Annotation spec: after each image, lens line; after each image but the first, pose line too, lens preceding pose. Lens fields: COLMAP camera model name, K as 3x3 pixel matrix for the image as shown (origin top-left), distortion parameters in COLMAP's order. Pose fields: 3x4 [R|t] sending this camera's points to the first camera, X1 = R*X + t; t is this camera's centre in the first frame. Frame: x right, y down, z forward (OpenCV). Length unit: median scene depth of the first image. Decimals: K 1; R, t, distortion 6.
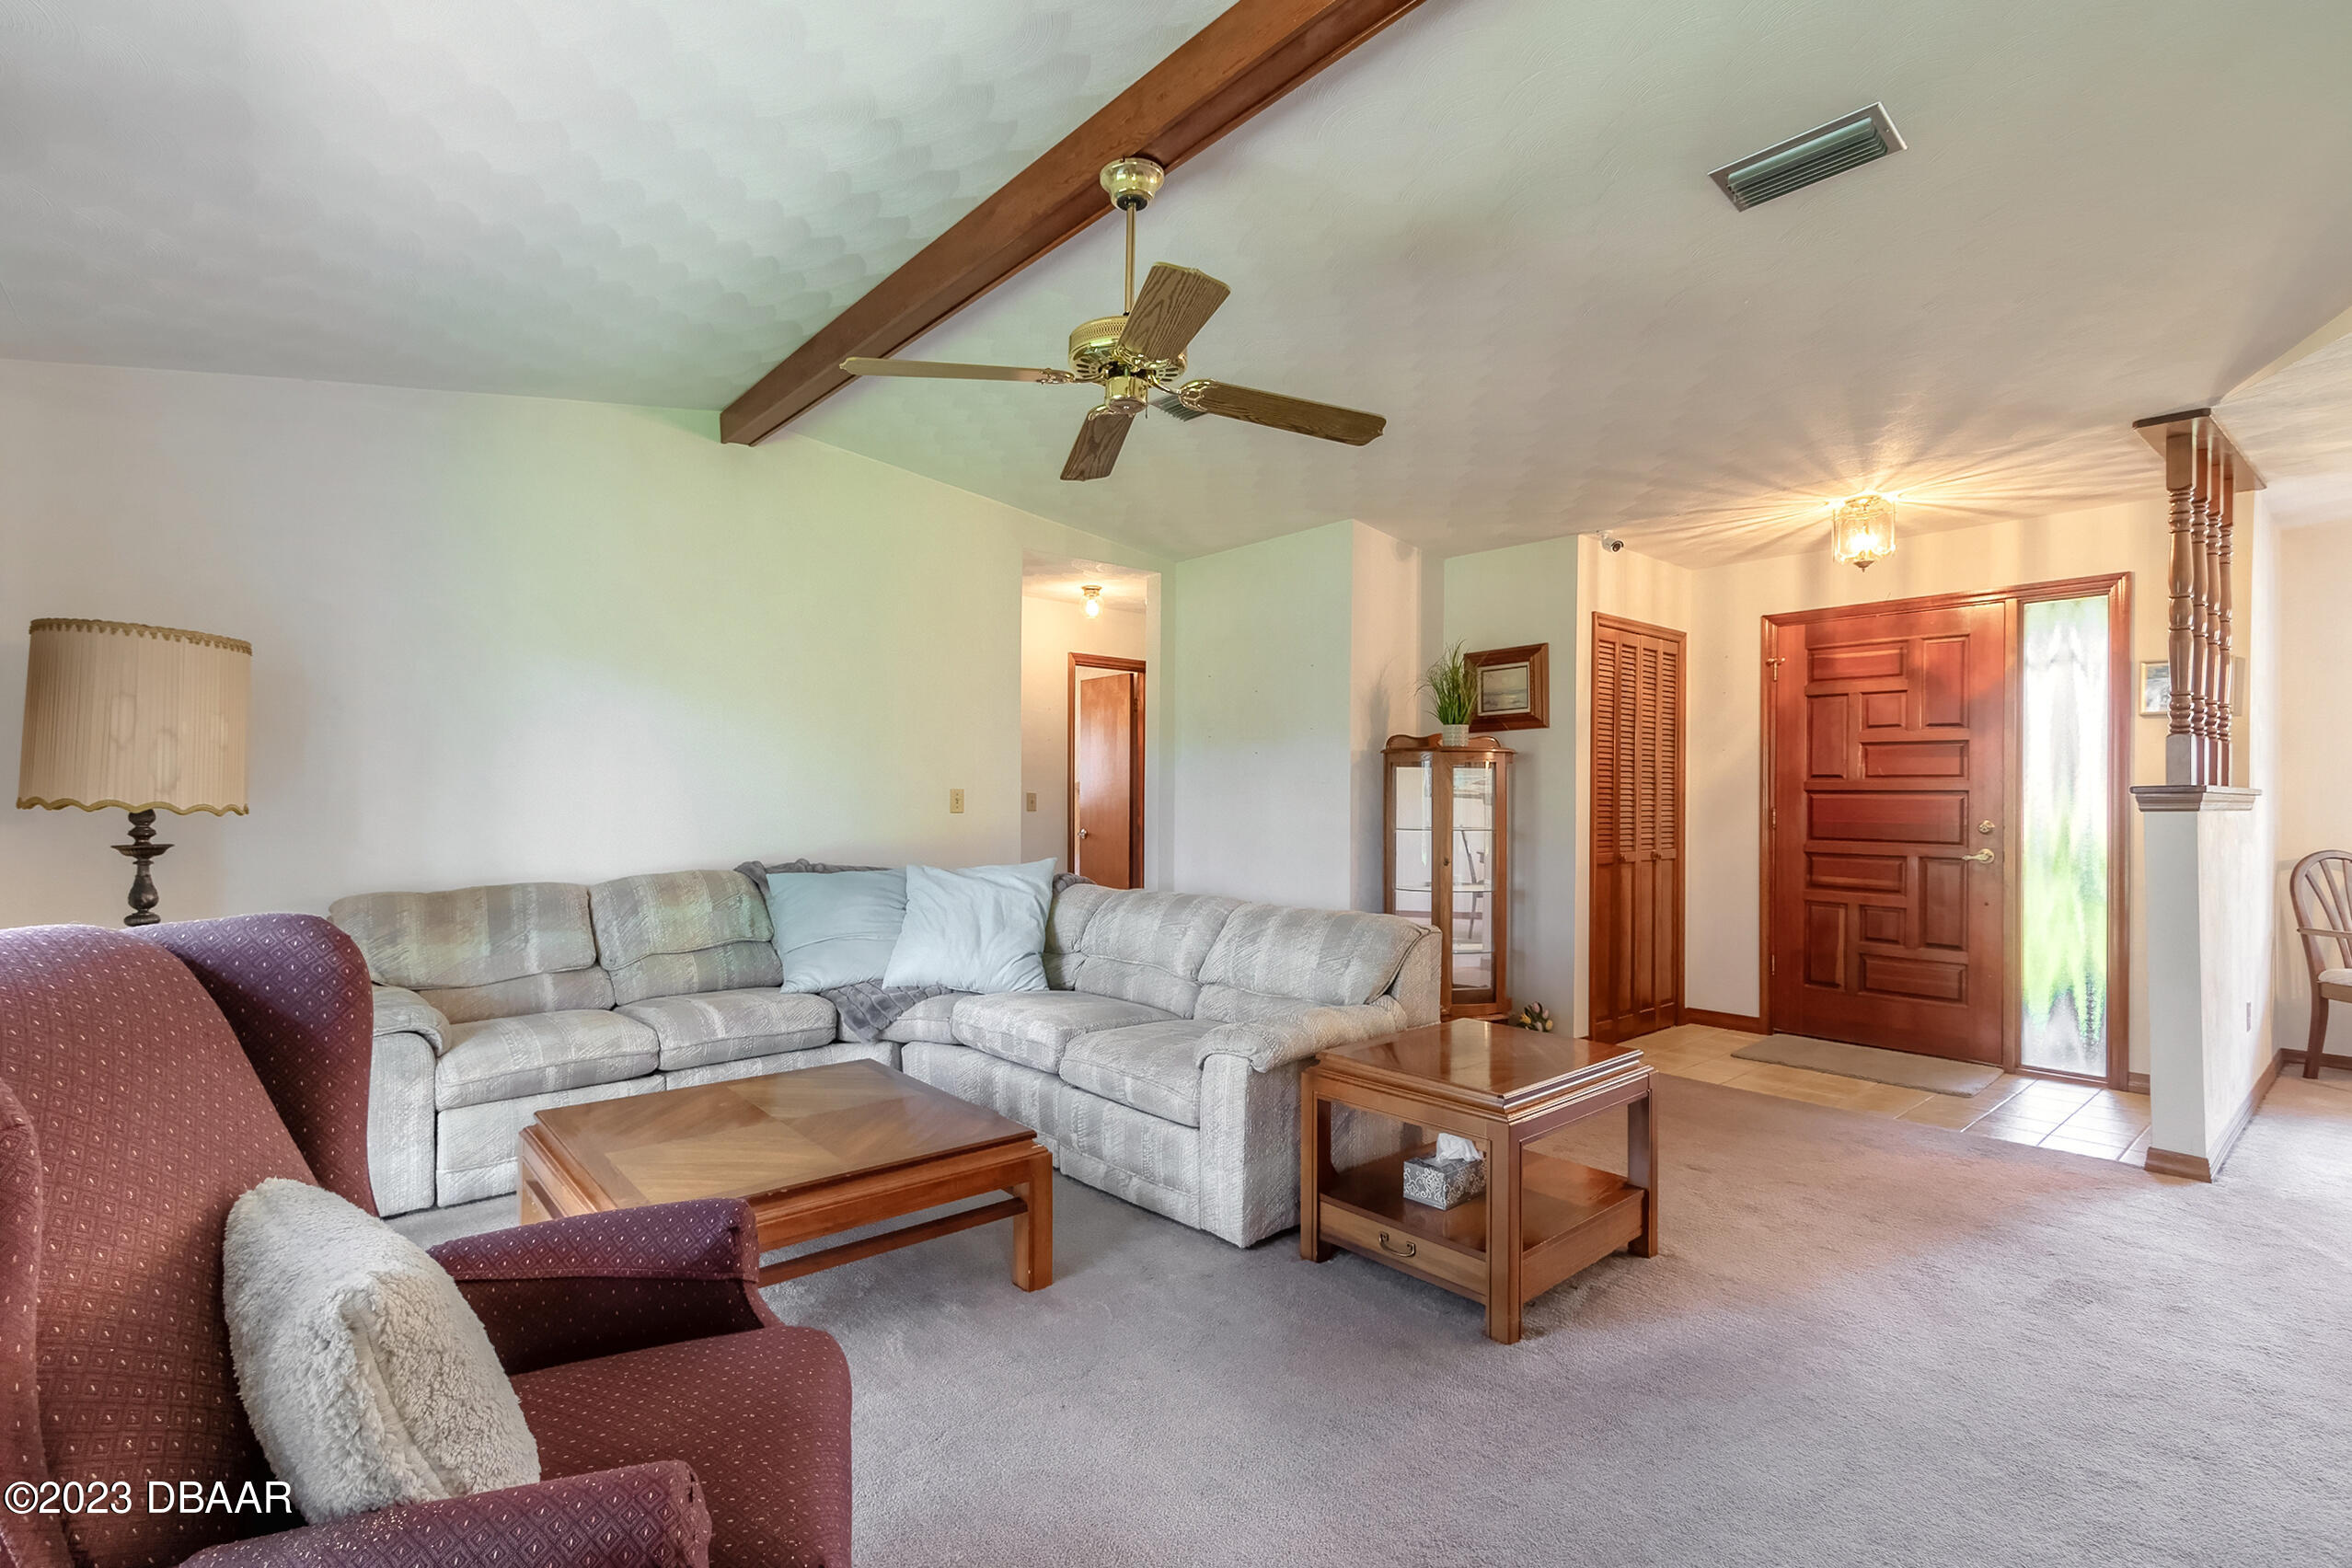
lens RADIAL K [[1079.9, 0, 1141.9], [0, 1079.9, 791.2], [0, 0, 1]] dist [0.011986, -0.005471]
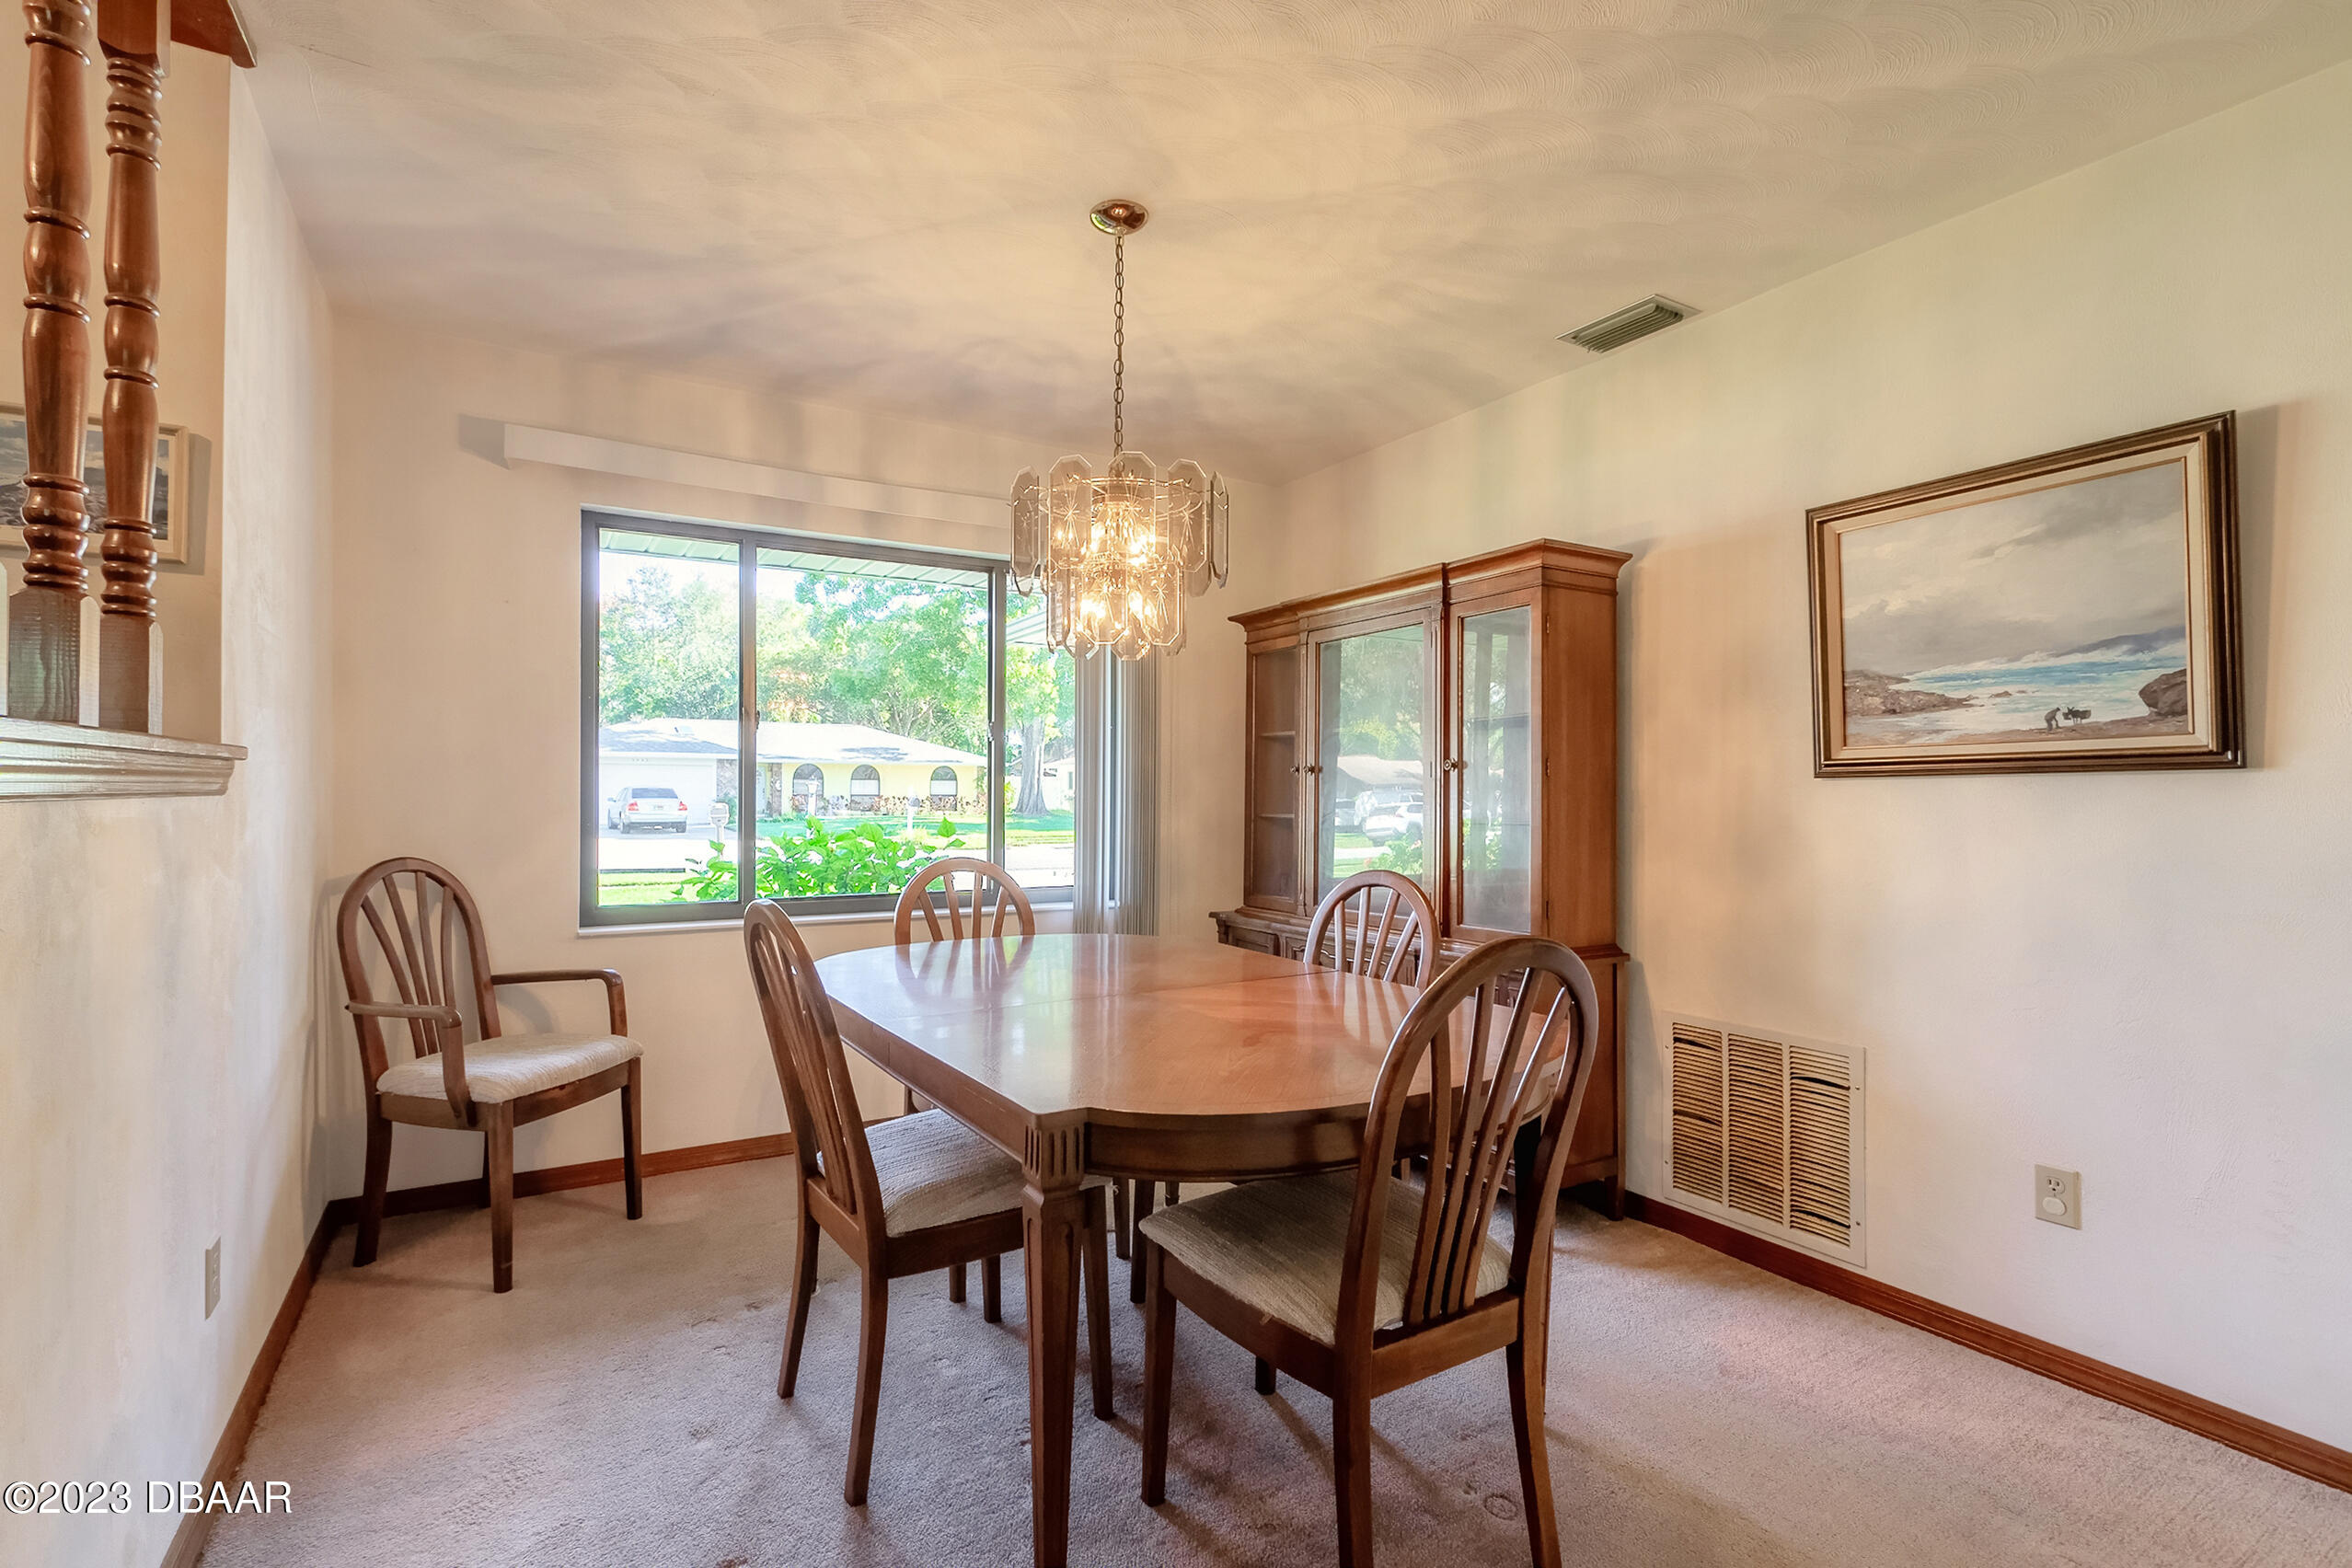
lens RADIAL K [[1079.9, 0, 1141.9], [0, 1079.9, 791.2], [0, 0, 1]] dist [0.011986, -0.005471]
pose [[0.173880, -0.007634, 0.984737, 0.532168], [-0.008357, 0.999923, 0.009228, 0.007822], [-0.984731, -0.009834, 0.173803, 0.455546]]
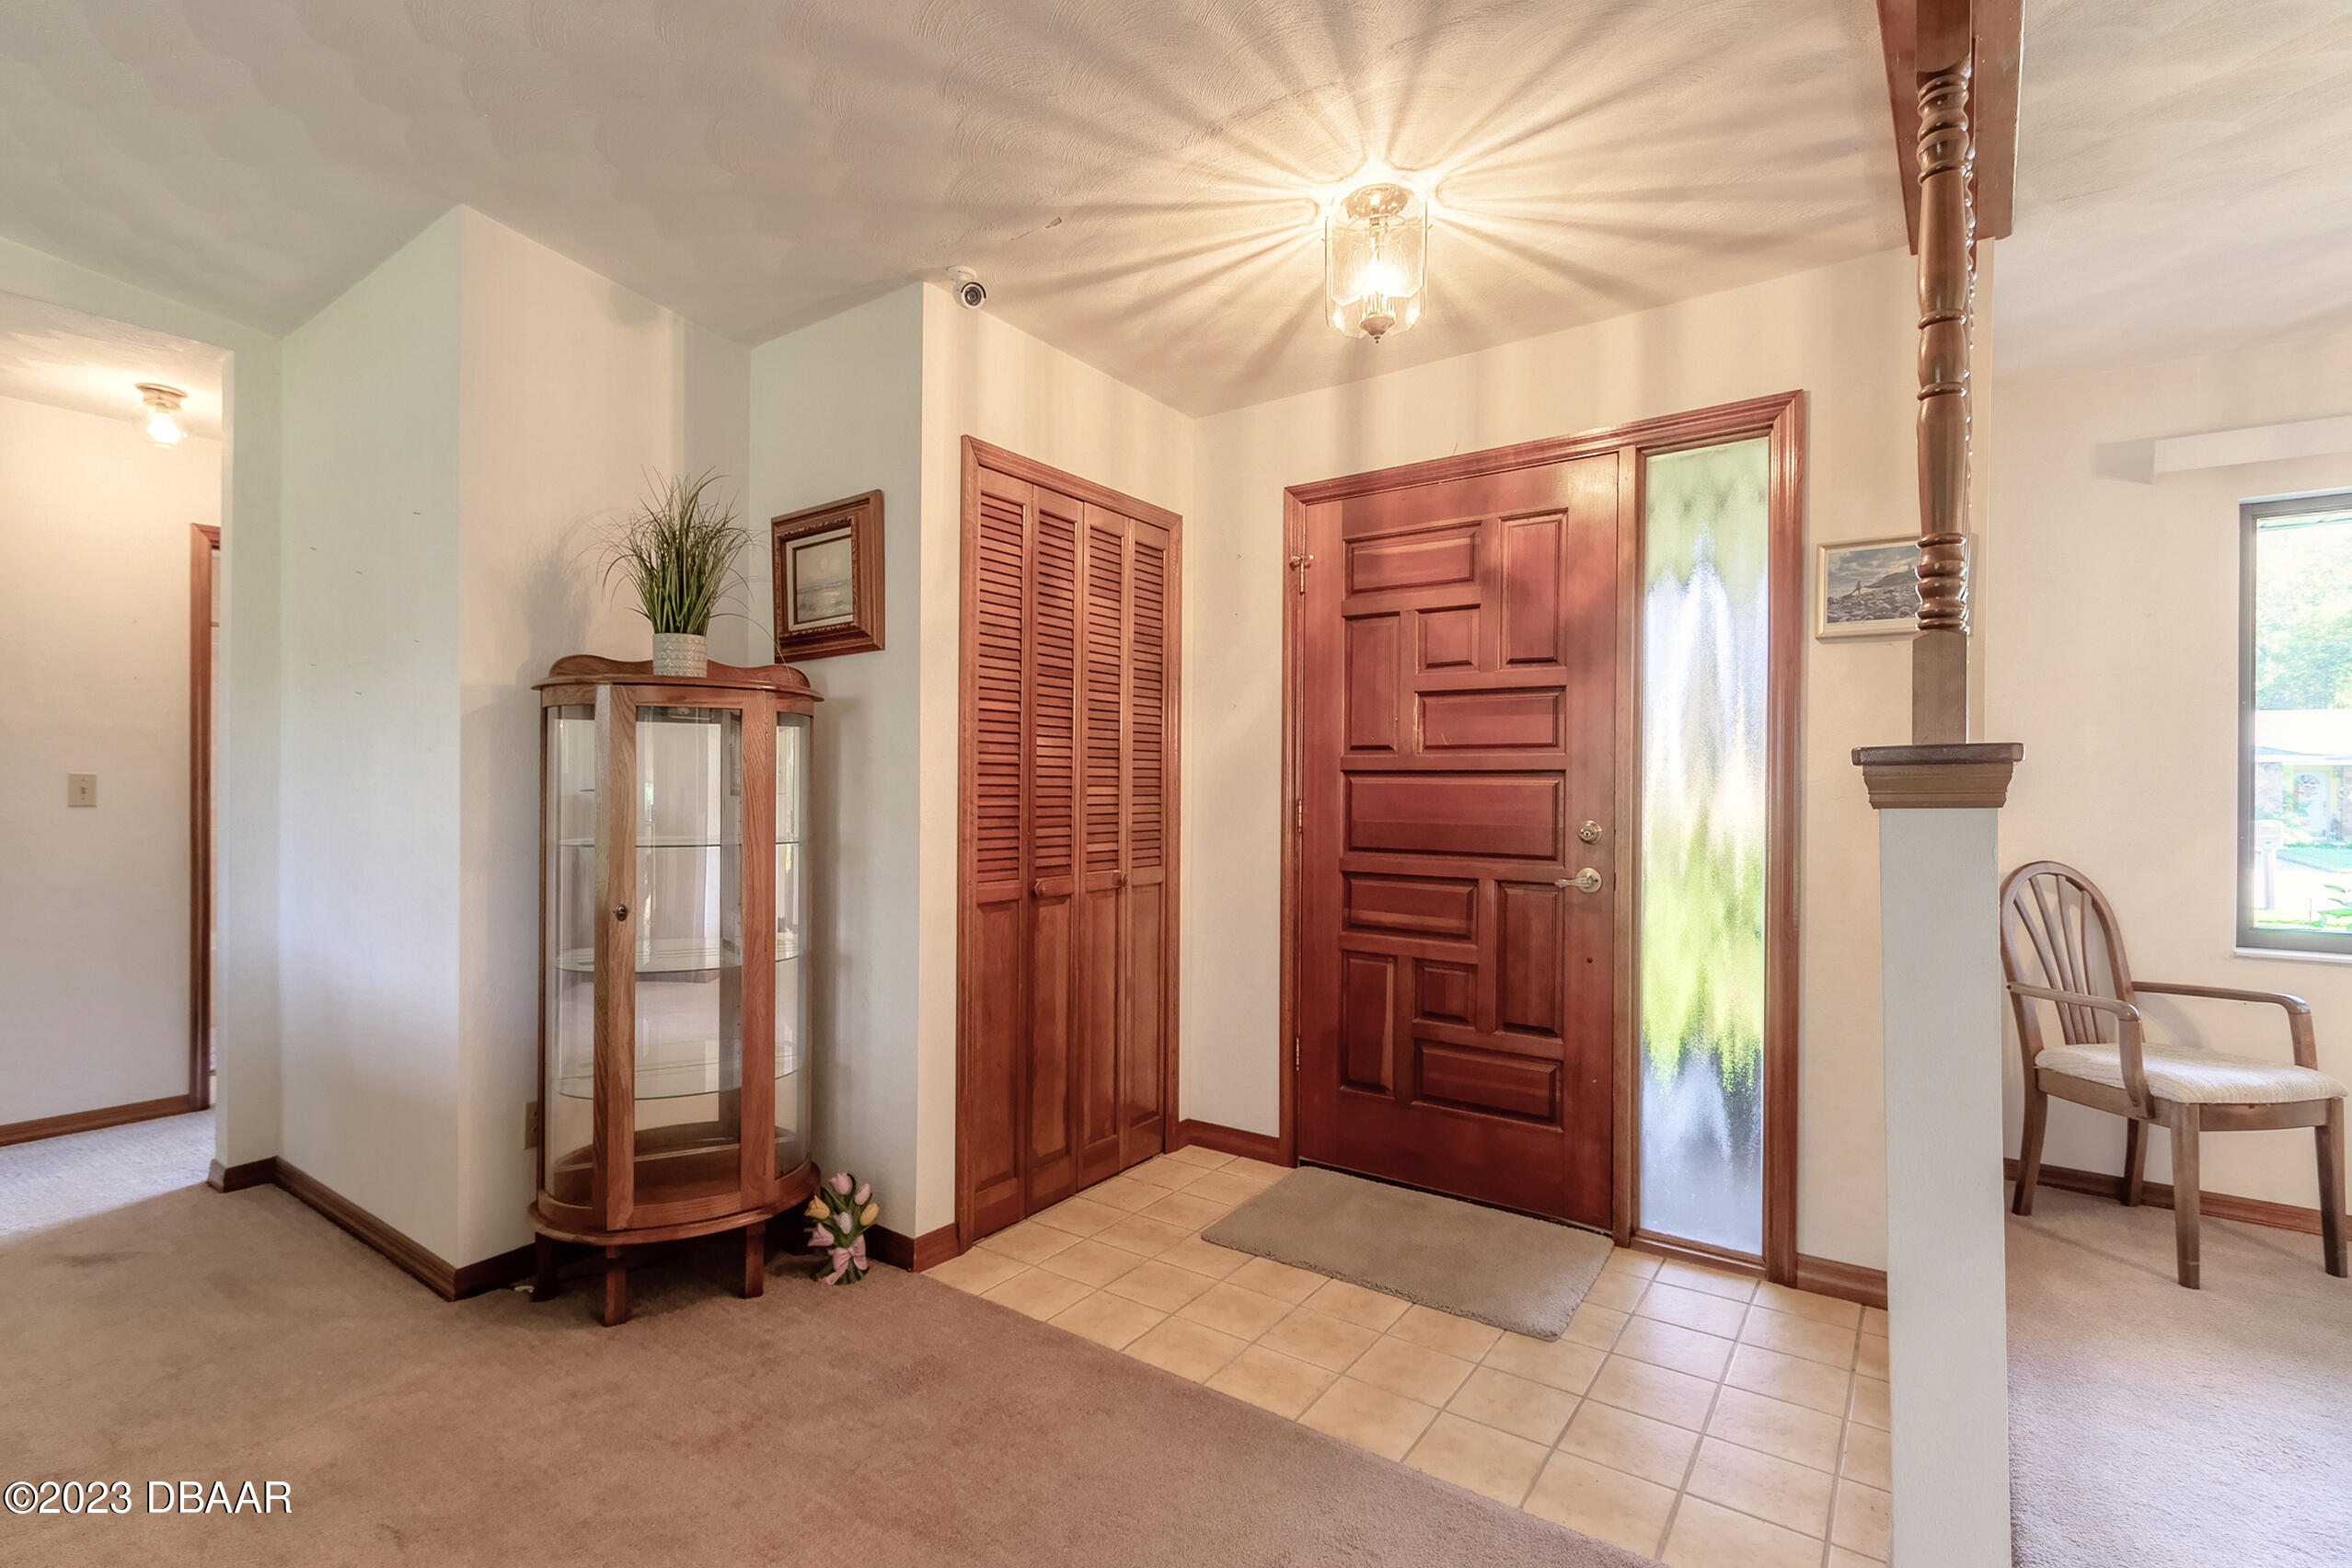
lens RADIAL K [[1079.9, 0, 1141.9], [0, 1079.9, 791.2], [0, 0, 1]] dist [0.011986, -0.005471]
pose [[0.970875, -0.000303, 0.239586, 0.370079], [-0.001589, 0.999969, 0.007707, 0.006359], [-0.239581, -0.007863, 0.970845, 0.450003]]
